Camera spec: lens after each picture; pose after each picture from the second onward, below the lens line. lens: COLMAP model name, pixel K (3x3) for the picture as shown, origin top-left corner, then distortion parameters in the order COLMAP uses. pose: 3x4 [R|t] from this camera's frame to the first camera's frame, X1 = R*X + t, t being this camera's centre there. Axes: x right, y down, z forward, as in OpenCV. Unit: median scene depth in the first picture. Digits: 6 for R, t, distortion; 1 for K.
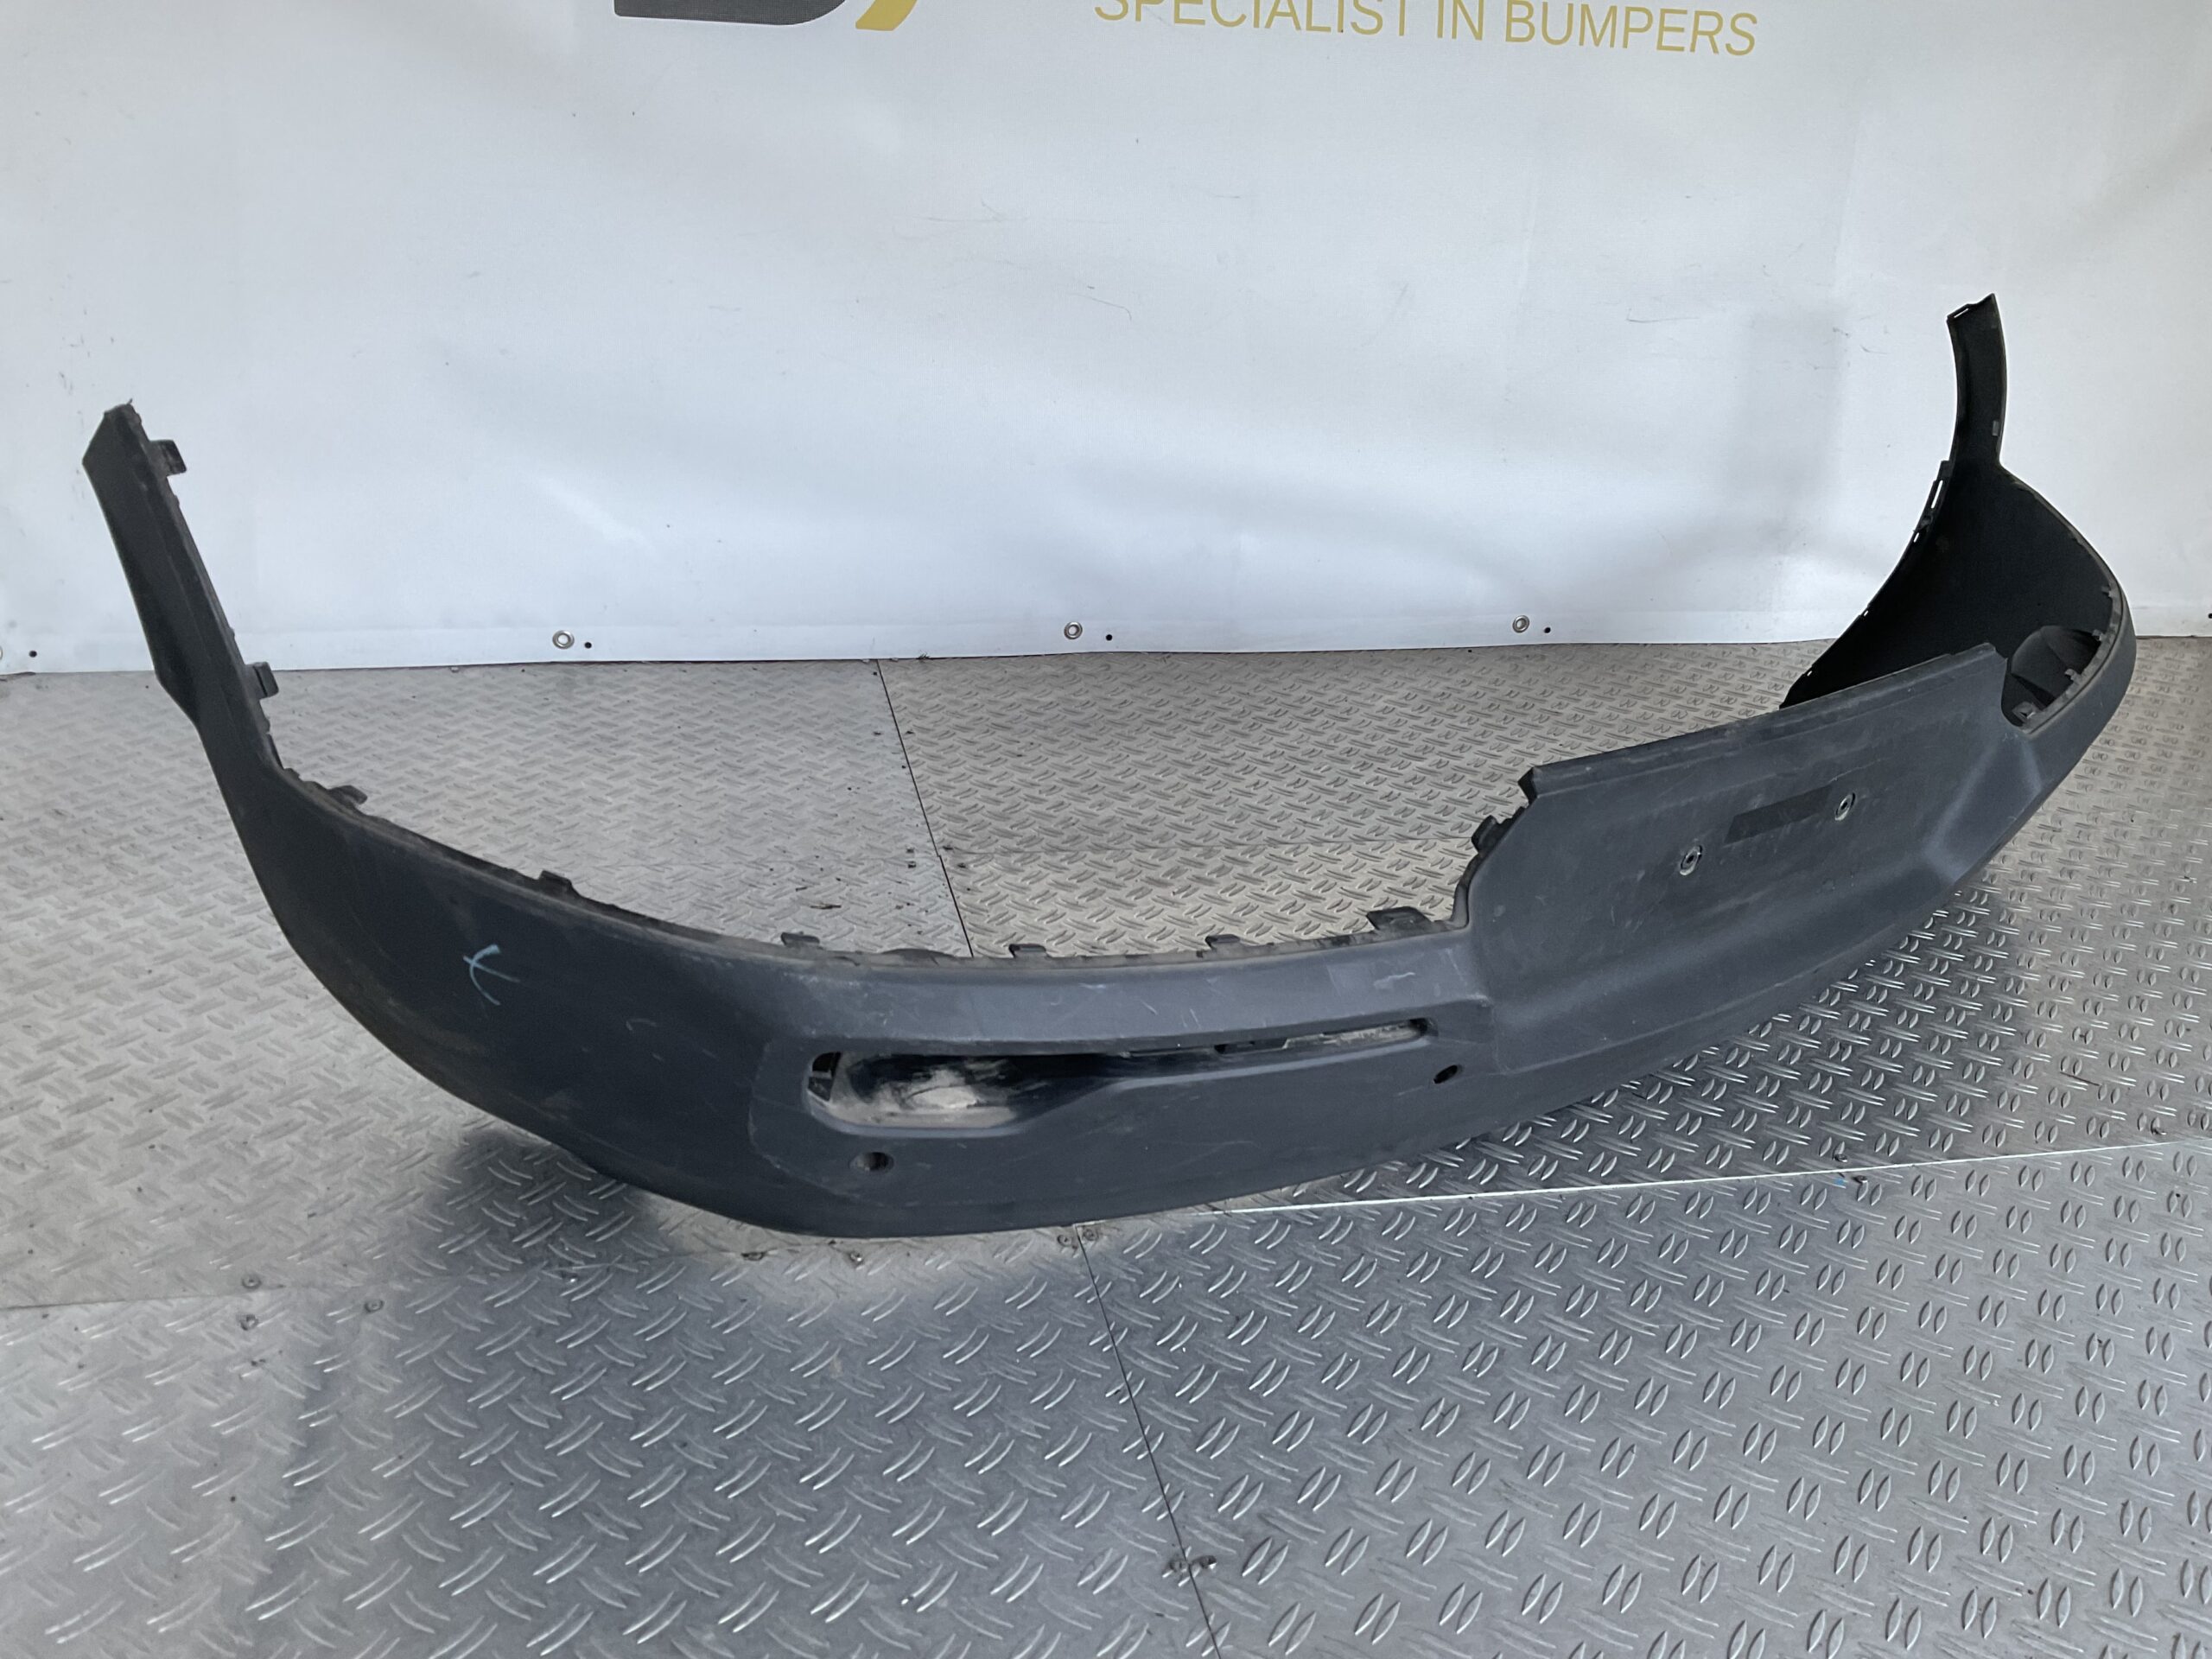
lens RADIAL K [[1930.5, 0, 1102.1], [0, 1930.5, 883.3], [0, 0, 1]] dist [0.033820, -0.053611]
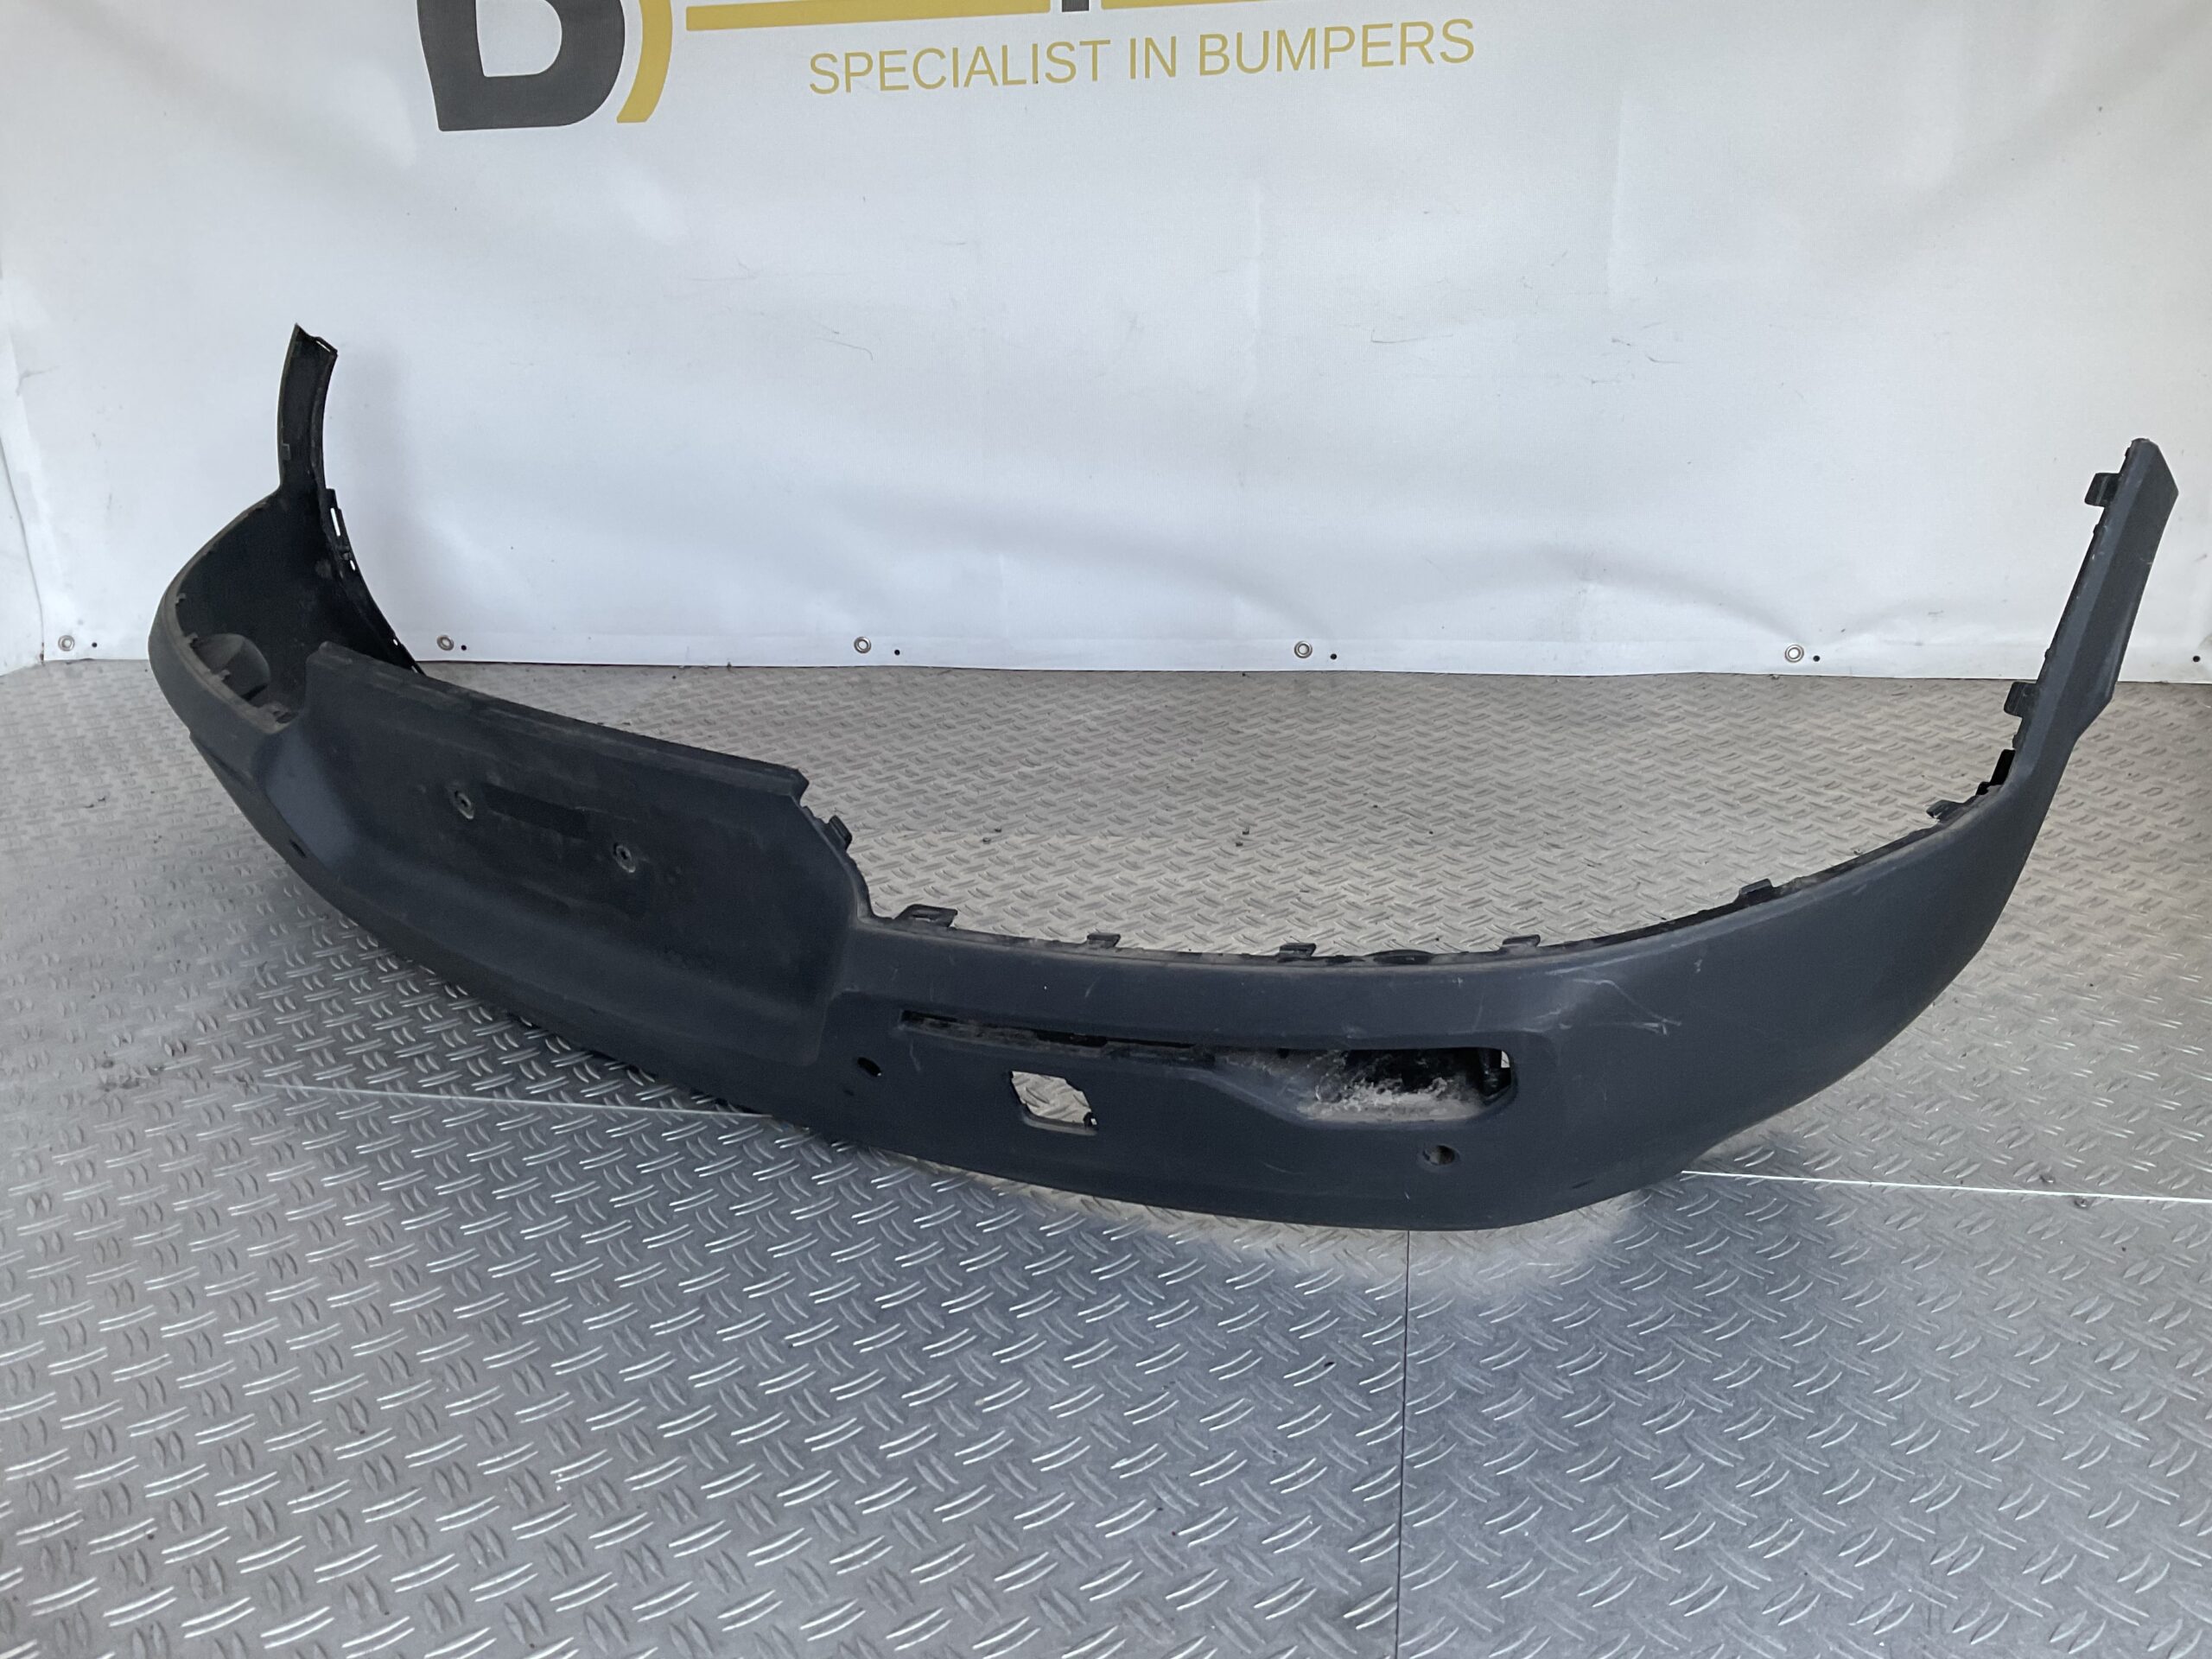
lens RADIAL K [[1813.7, 0, 1109.9], [0, 1813.7, 796.1], [0, 0, 1]] dist [0.108241, -0.230752]
pose [[0.916336, 0.054415, -0.396696, 0.849930], [-0.073730, 0.996712, -0.033590, -0.035243], [0.393564, 0.060028, 0.917335, 0.189933]]
